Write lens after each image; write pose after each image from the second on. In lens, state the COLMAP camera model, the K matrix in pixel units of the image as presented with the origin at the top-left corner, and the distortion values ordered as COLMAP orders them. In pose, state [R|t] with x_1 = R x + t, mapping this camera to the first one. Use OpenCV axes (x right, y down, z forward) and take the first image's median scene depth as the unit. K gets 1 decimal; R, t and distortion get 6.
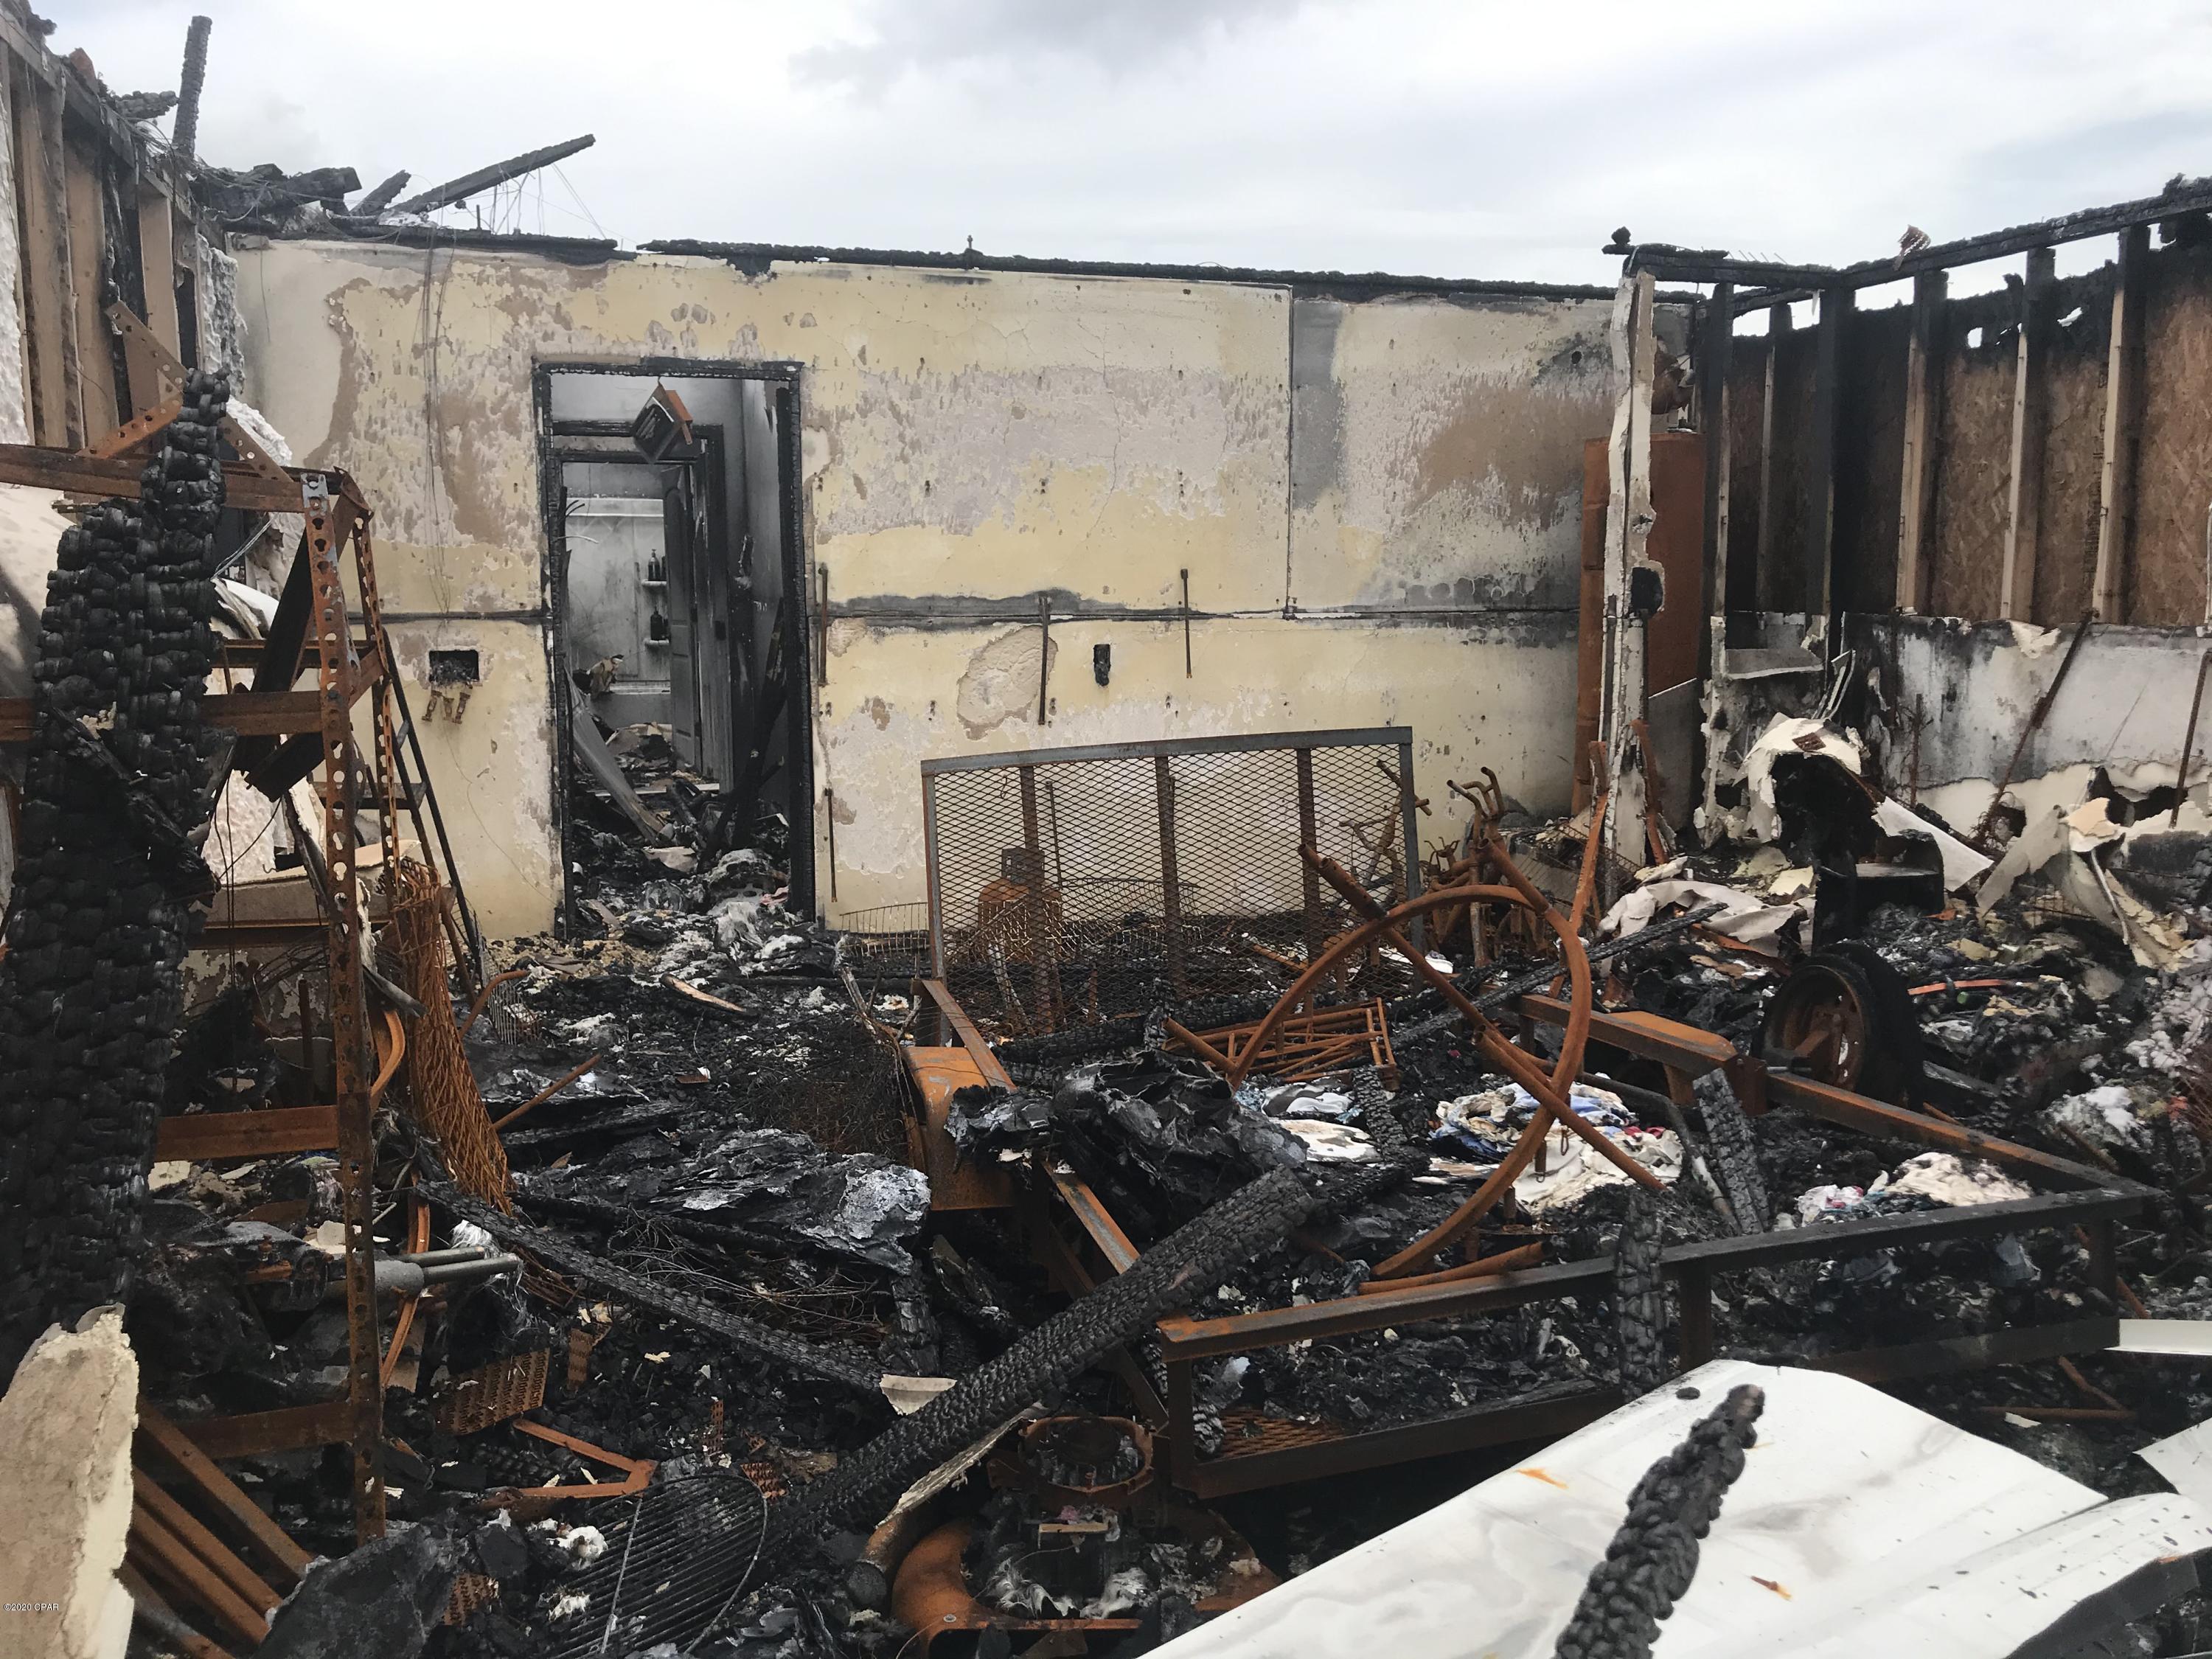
lens RADIAL K [[1801.0, 0, 1069.1], [0, 1801.0, 837.7], [0, 0, 1]] dist [0.084952, -0.114346]
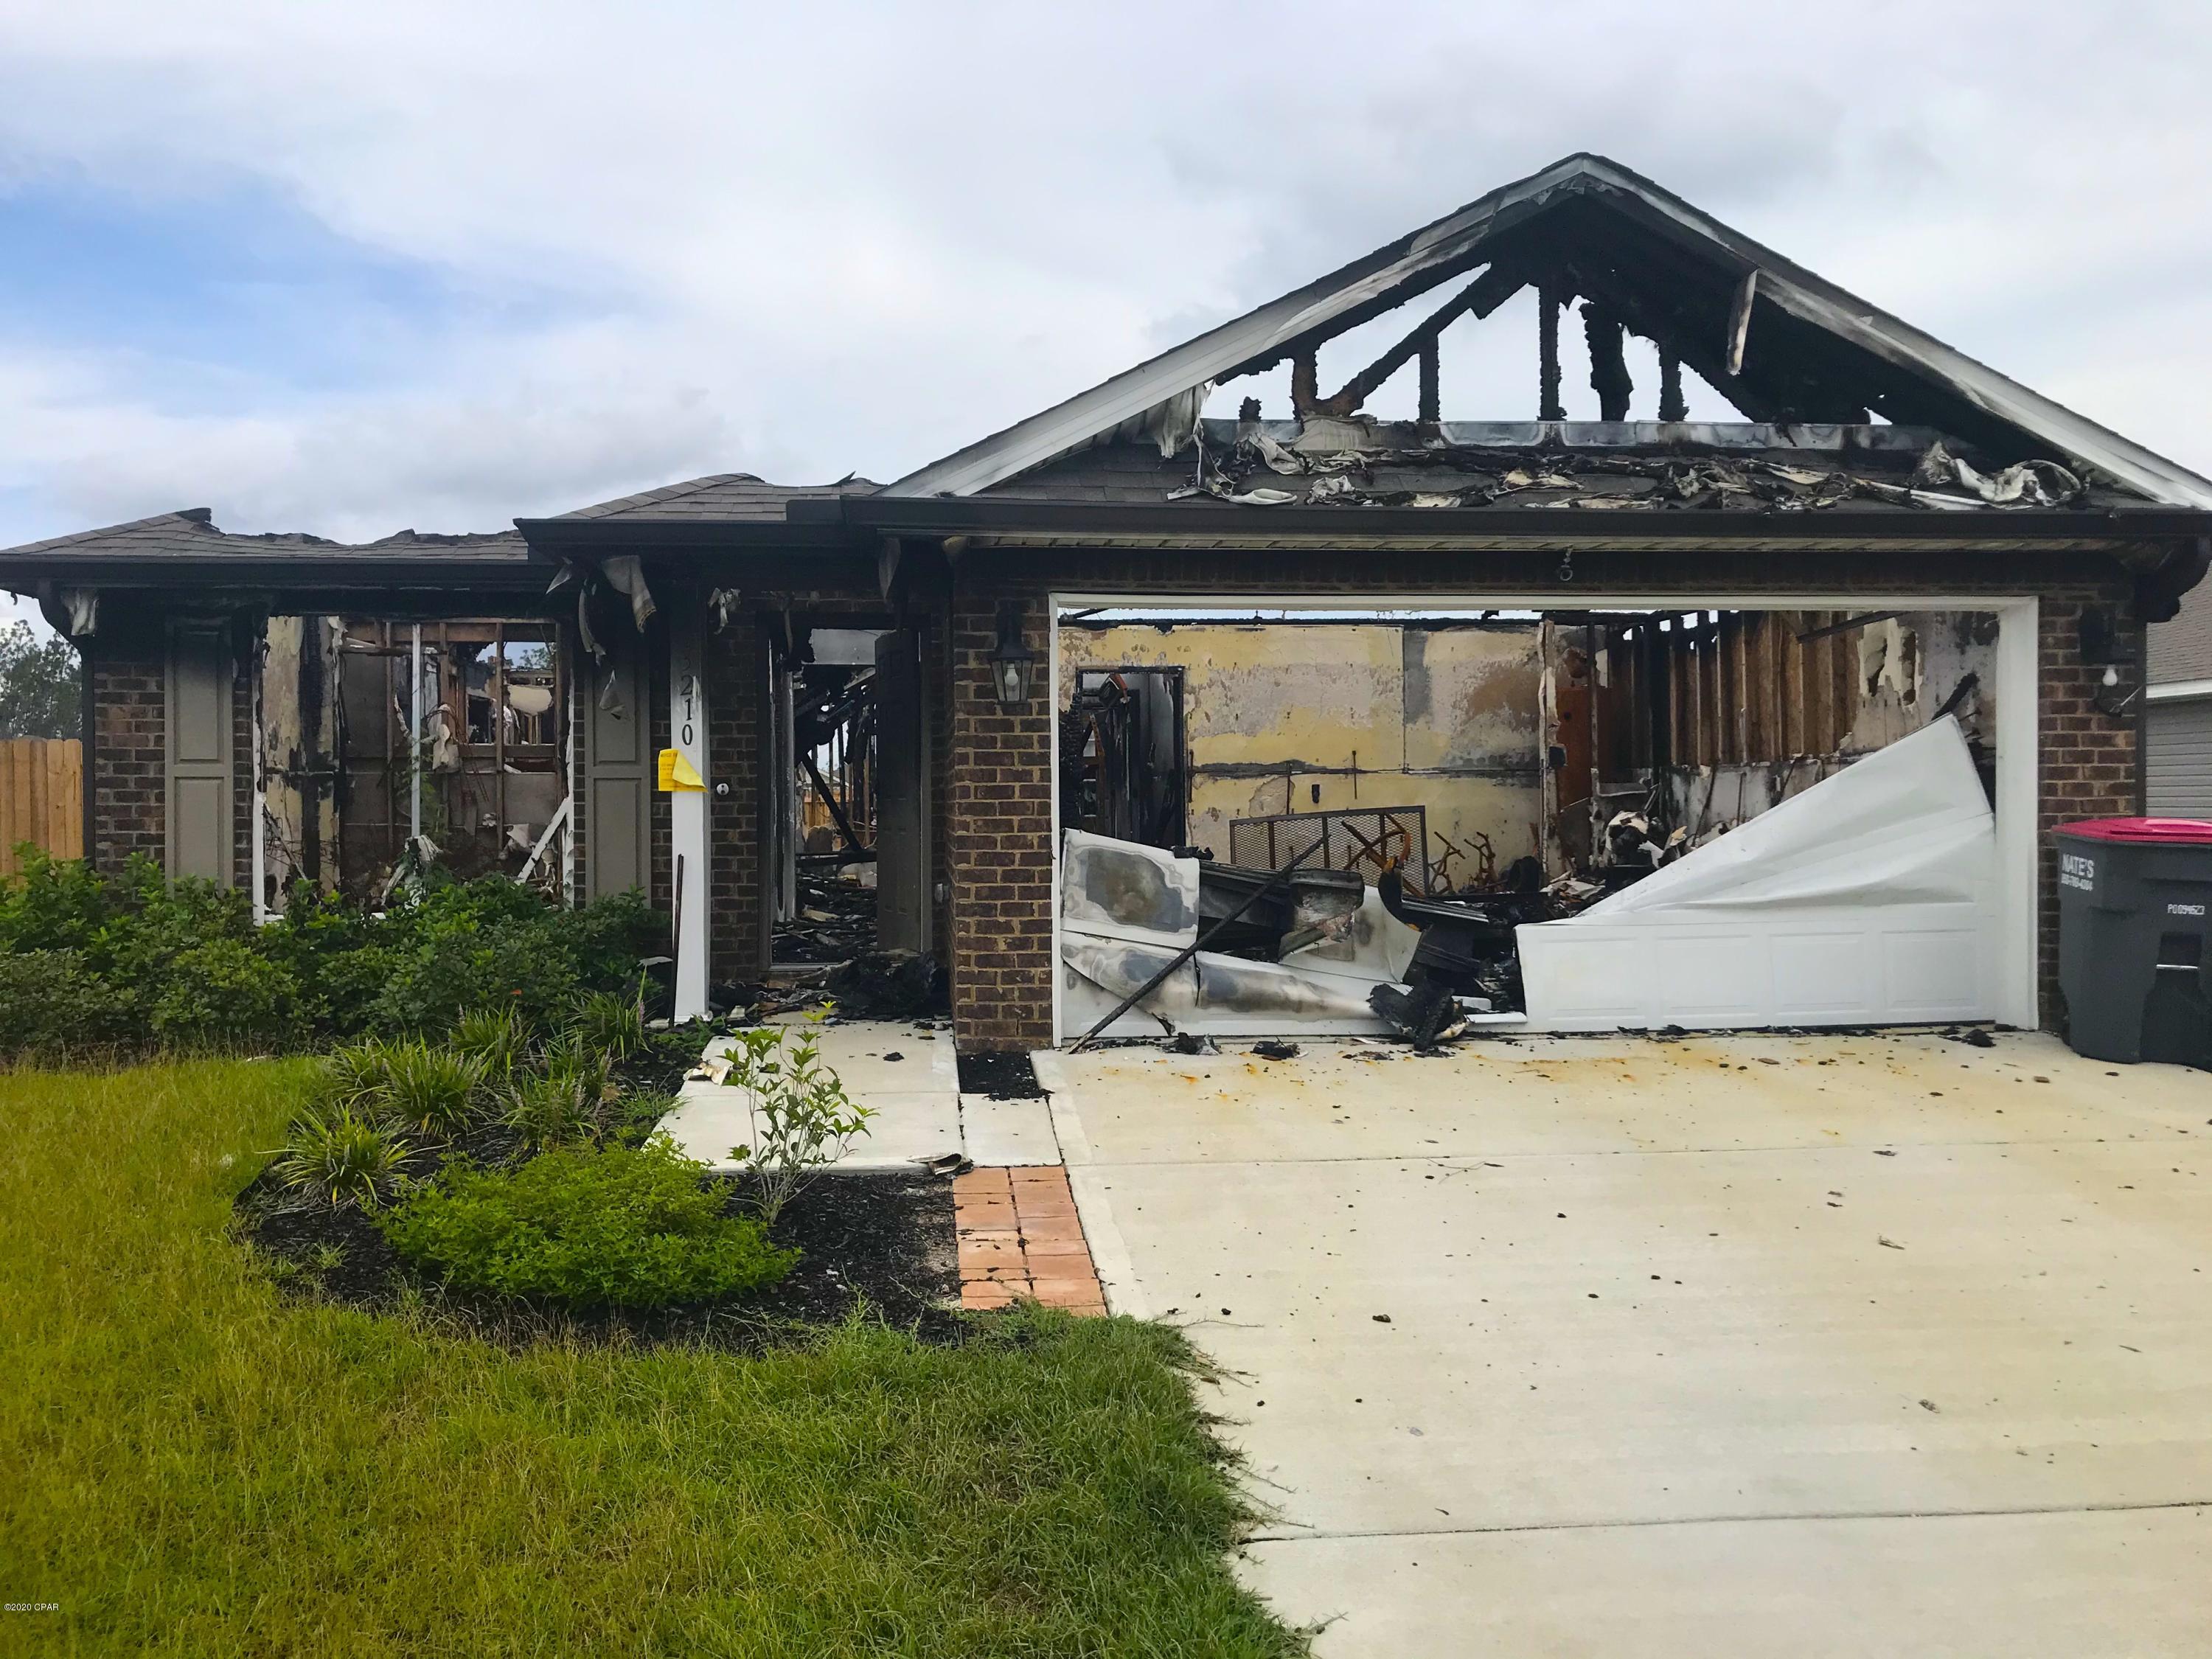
lens RADIAL K [[1801.0, 0, 1069.1], [0, 1801.0, 837.7], [0, 0, 1]] dist [0.084952, -0.114346]
pose [[0.982385, -0.003739, -0.186833, 0.139347], [-0.020511, 0.991602, -0.127692, 0.255502], [0.185742, 0.129275, 0.974058, -1.250461]]
